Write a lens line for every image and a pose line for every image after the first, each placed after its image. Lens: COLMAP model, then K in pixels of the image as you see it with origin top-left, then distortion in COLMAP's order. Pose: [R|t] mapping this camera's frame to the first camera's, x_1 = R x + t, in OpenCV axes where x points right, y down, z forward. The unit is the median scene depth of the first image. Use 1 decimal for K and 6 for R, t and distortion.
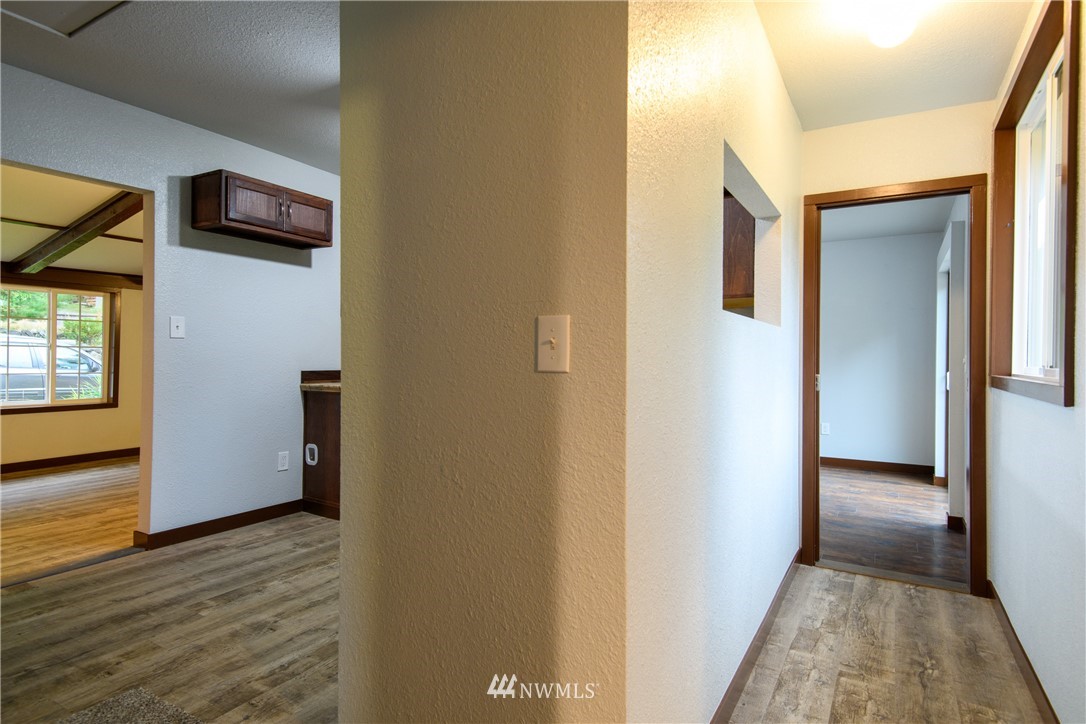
lens RADIAL K [[582.3, 0, 547.8], [0, 582.3, 358.6], [0, 0, 1]] dist [0.035579, -0.022036]
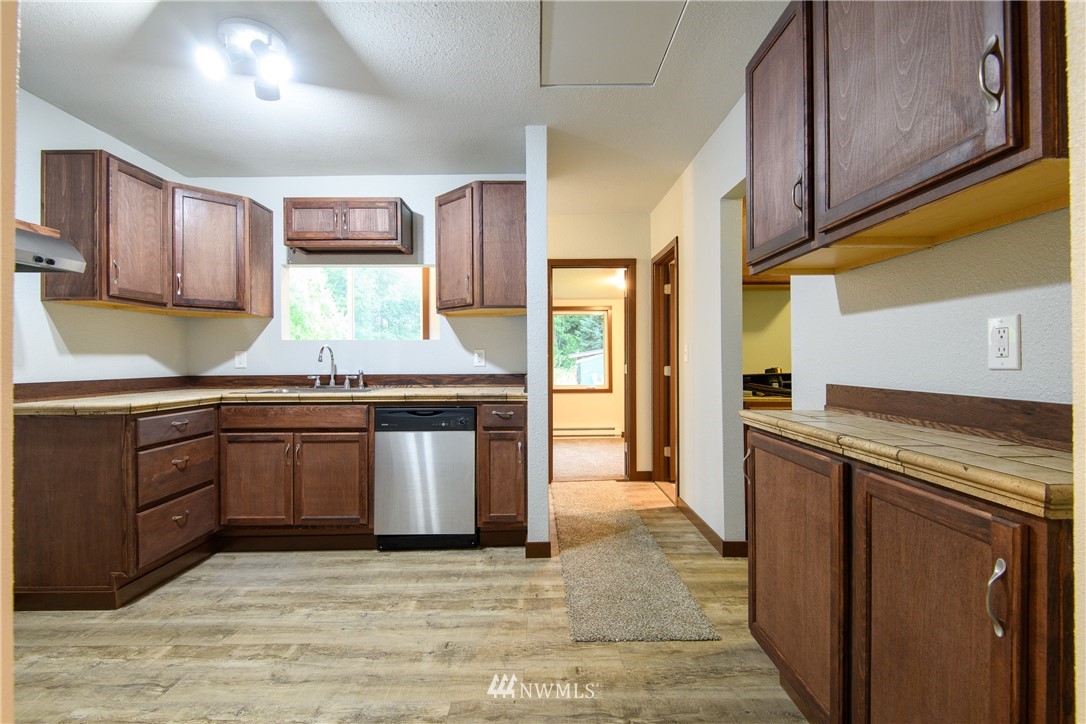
lens RADIAL K [[505.1, 0, 548.4], [0, 505.1, 358.9], [0, 0, 1]] dist [0.007414, -0.001428]
pose [[-0.519494, -0.003751, 0.854466, -0.879250], [-0.000026, 0.999990, 0.004374, -0.007692], [-0.854474, 0.002250, -0.519489, 0.898341]]
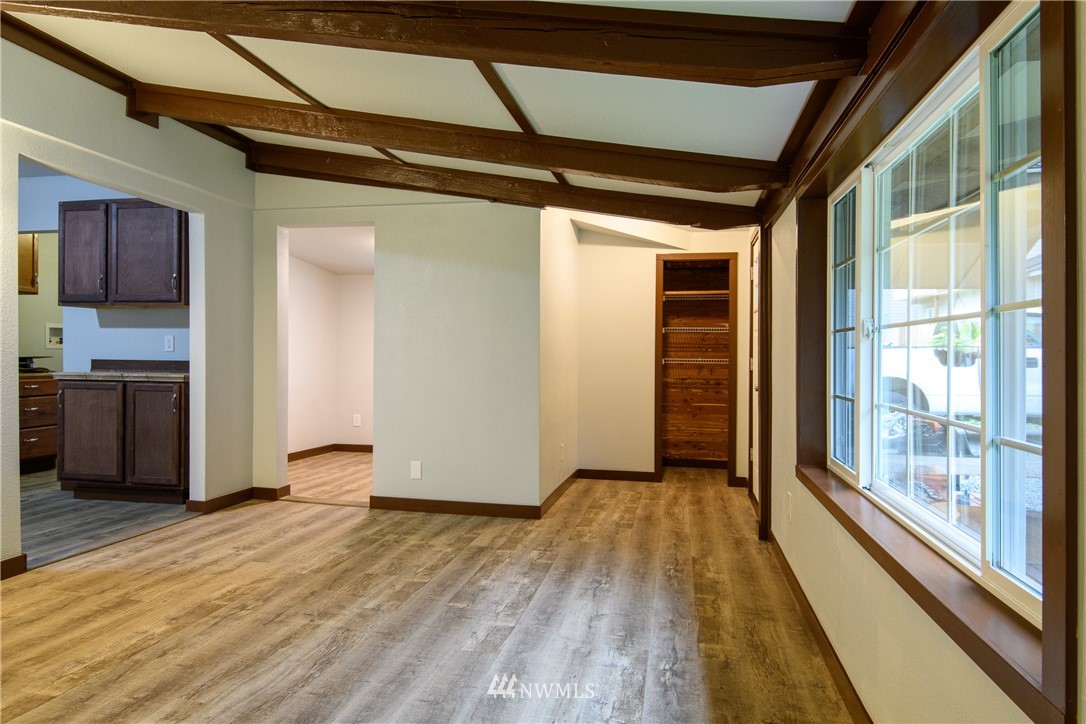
lens RADIAL K [[629.5, 0, 552.2], [0, 629.5, 359.0], [0, 0, 1]] dist [0.025630, -0.022602]
pose [[-0.944710, -0.013166, -0.327642, -1.087394], [-0.016162, 0.999849, 0.006423, -0.005412], [0.327508, 0.011364, -0.944780, 2.054324]]
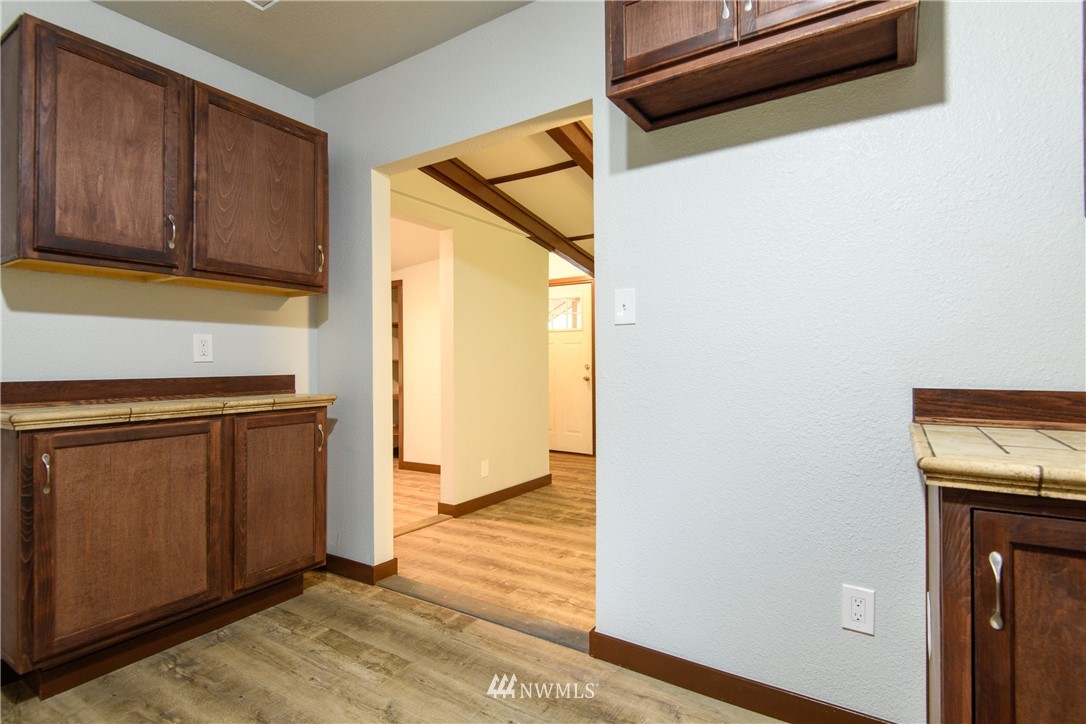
lens RADIAL K [[531.6, 0, 546.9], [0, 531.6, 357.9], [0, 0, 1]] dist [0.002090, -0.007306]
pose [[-0.033698, -0.013399, -0.999342, -0.085213], [0.003972, 0.999900, -0.013541, 0.006289], [0.999424, -0.004425, -0.033641, 0.930476]]
